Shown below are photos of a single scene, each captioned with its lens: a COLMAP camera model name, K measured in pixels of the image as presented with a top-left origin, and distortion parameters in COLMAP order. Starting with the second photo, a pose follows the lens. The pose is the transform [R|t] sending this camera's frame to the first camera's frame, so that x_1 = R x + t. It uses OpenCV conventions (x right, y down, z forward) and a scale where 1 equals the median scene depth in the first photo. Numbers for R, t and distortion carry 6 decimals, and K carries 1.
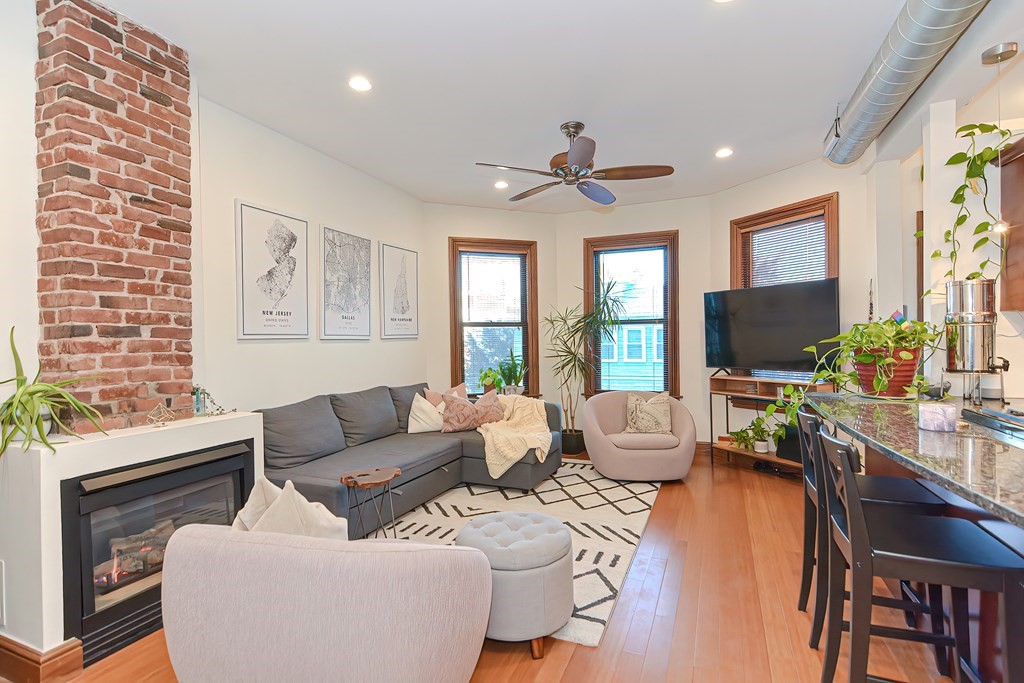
lens RADIAL K [[502.0, 0, 513.3], [0, 502.0, 344.8], [0, 0, 1]] dist [0.020385, -0.012587]
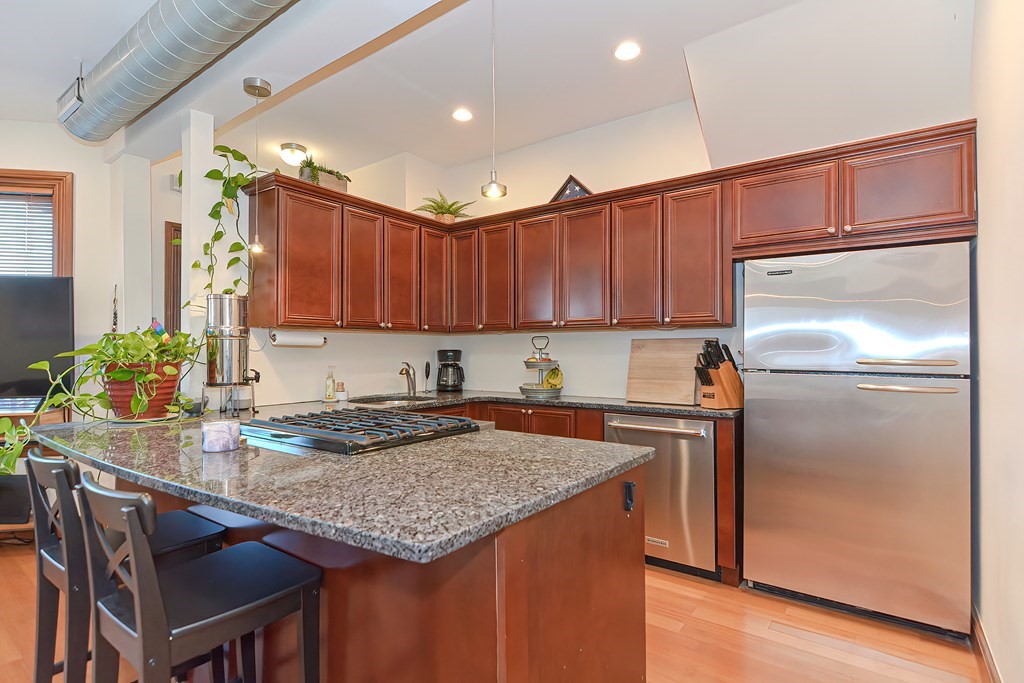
lens RADIAL K [[497.0, 0, 514.4], [0, 497.0, 341.1], [0, 0, 1]] dist [0.026038, -0.016078]
pose [[0.243897, 0.030796, 0.969312, 0.057043], [0.011804, 0.999327, -0.034720, 0.006672], [-0.969729, 0.019909, 0.243369, 0.170427]]
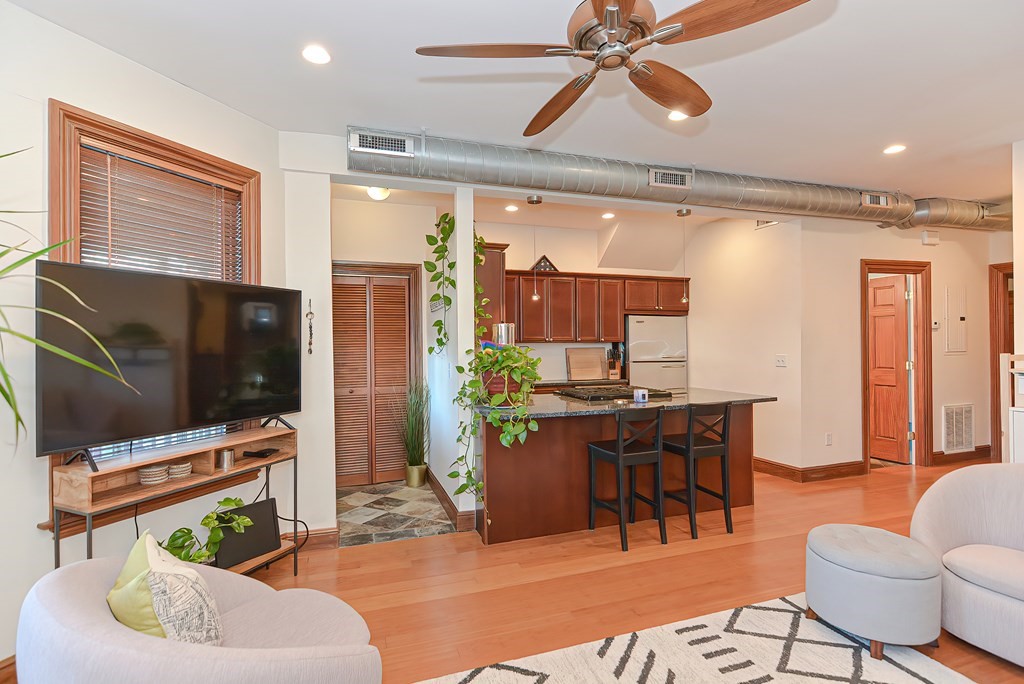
lens RADIAL K [[458.9, 0, 555.7], [0, 458.9, 341.2], [0, 0, 1]] dist [-0.016512, 0.000089]
pose [[-0.673508, 0.027552, 0.738666, -0.217005], [0.023759, 0.999596, -0.015621, -0.032847], [-0.738798, 0.007029, -0.673891, 1.557565]]
